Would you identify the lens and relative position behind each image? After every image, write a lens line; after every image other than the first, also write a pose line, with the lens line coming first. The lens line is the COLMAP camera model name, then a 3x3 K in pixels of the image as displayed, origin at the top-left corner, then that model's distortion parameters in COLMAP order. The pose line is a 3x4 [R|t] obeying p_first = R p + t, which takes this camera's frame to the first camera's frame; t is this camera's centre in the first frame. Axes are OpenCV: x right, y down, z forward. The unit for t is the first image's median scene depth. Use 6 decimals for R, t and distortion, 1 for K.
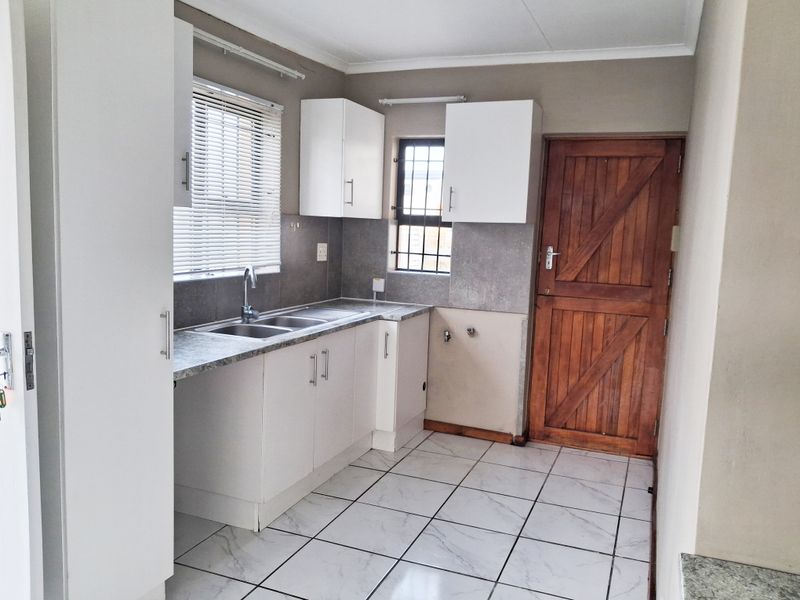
lens RADIAL K [[637.5, 0, 402.1], [0, 637.5, 302.0], [0, 0, 1]] dist [0.001213, 0.008866]
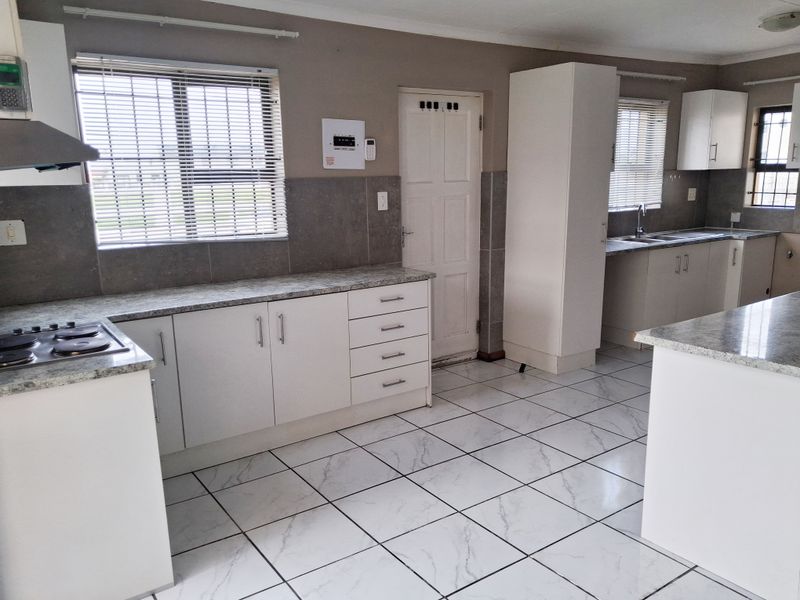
lens RADIAL K [[637.5, 0, 390.2], [0, 637.5, 327.9], [0, 0, 1]] dist [0.001213, 0.008866]
pose [[0.835074, 0.076212, -0.544833, 0.123807], [-0.012140, 0.992670, 0.120248, 0.061309], [0.550004, -0.093802, 0.829878, -0.660752]]
